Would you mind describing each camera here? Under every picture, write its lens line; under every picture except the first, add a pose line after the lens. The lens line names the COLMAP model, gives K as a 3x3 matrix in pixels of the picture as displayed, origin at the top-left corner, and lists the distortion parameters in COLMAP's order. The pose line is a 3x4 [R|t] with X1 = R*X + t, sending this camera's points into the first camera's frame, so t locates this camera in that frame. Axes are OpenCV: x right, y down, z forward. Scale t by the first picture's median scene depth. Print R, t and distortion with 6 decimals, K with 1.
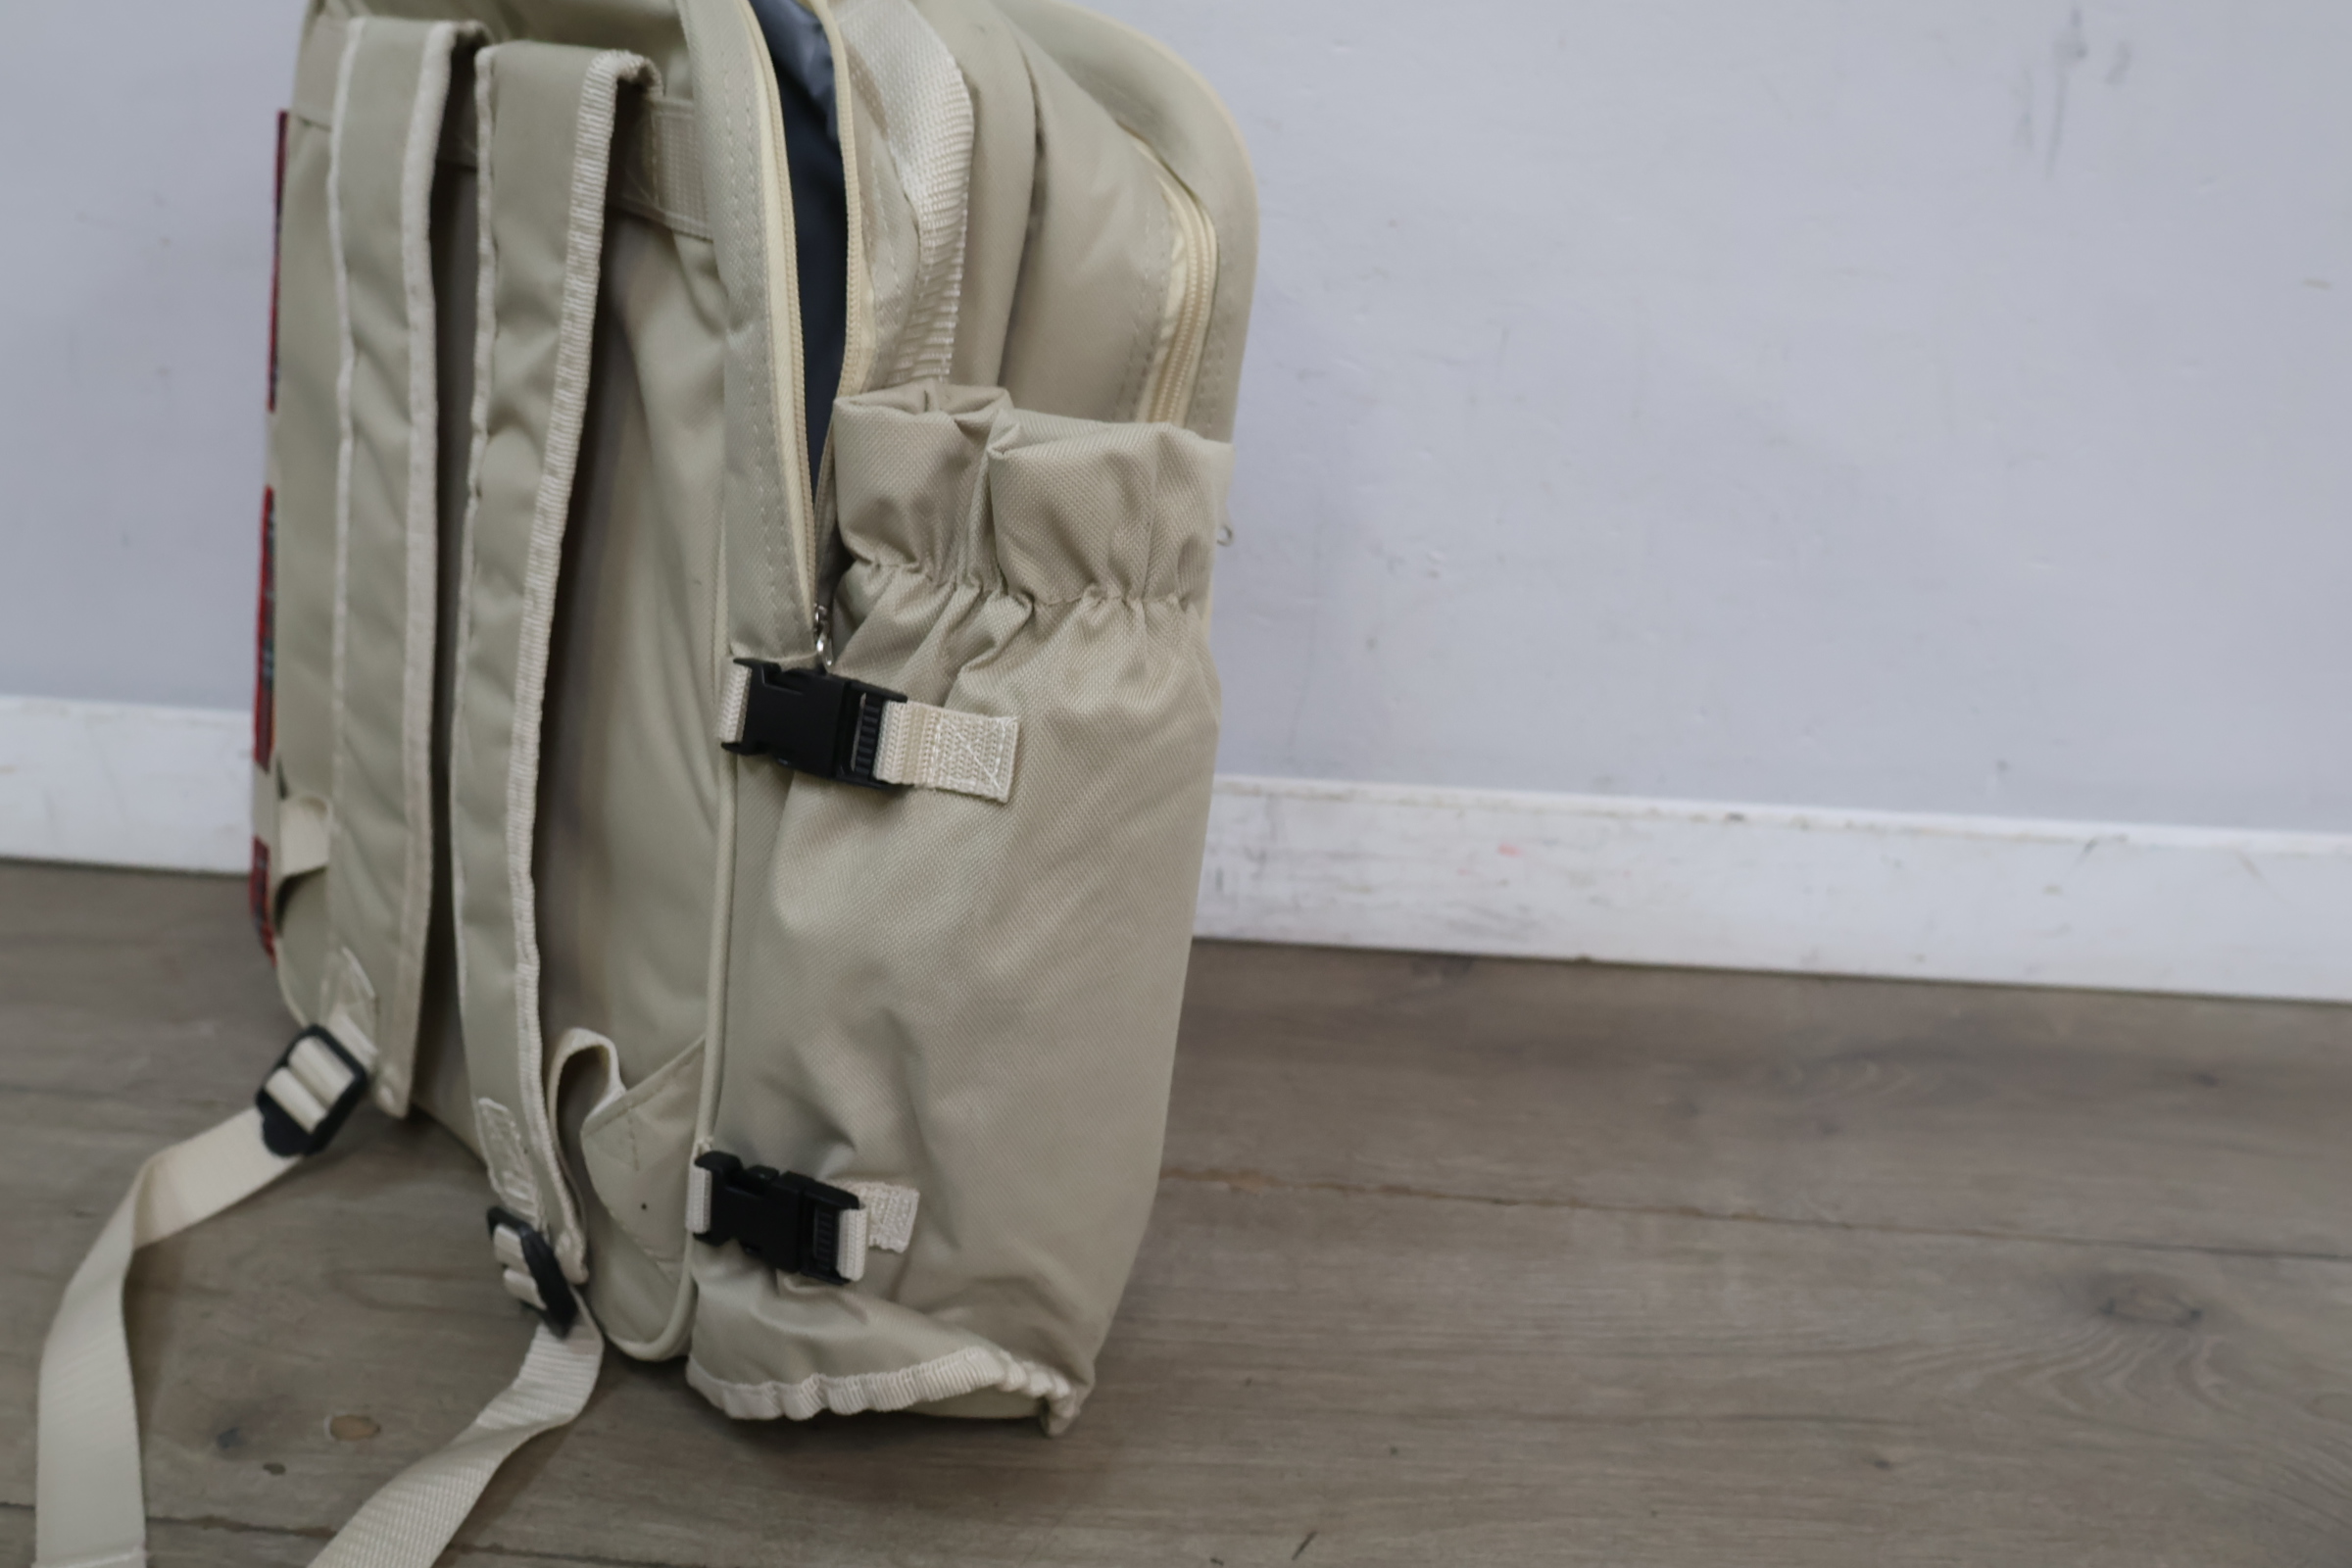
lens RADIAL K [[2199.1, 0, 1174.9], [0, 2199.1, 785.0], [0, 0, 1]] dist [0.009860, 0.000000]
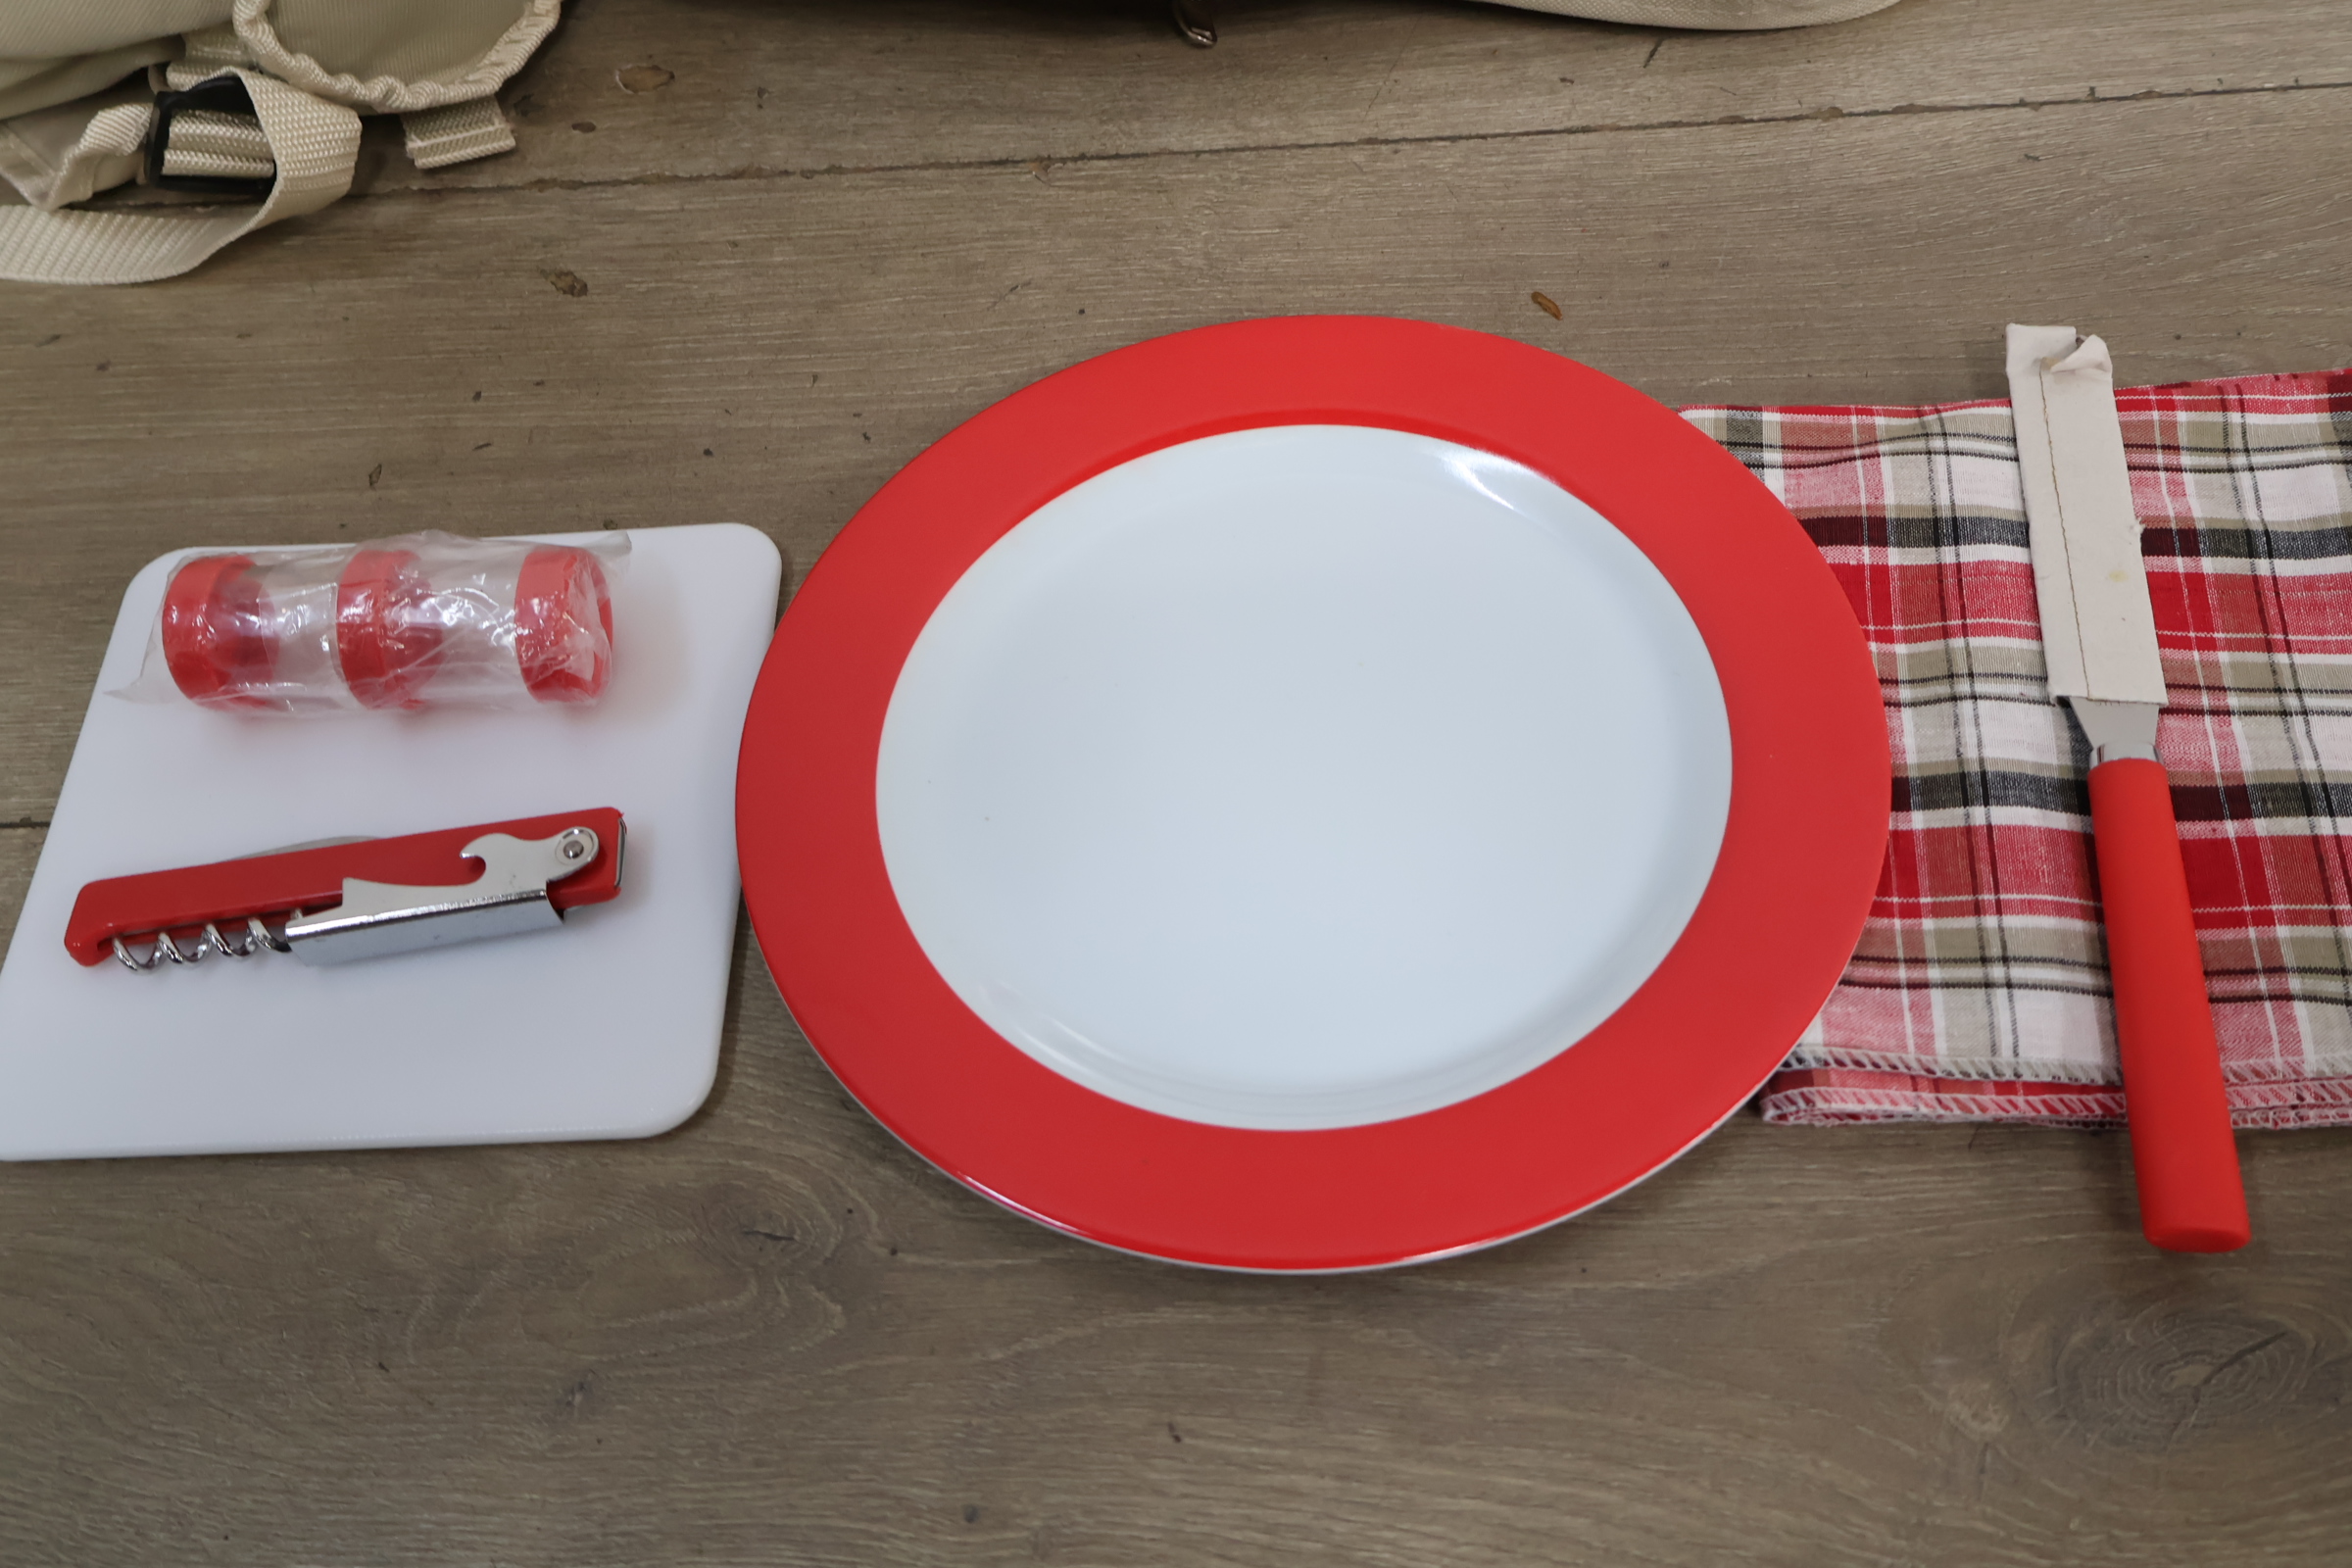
lens RADIAL K [[2199.1, 0, 1159.2], [0, 2199.1, 769.7], [0, 0, 1]] dist [0.009860, 0.000000]
pose [[0.991032, -0.120744, -0.057242, -0.122613], [0.132651, 0.837333, 0.530356, 0.059321], [-0.016107, -0.533193, 0.845840, 0.015977]]
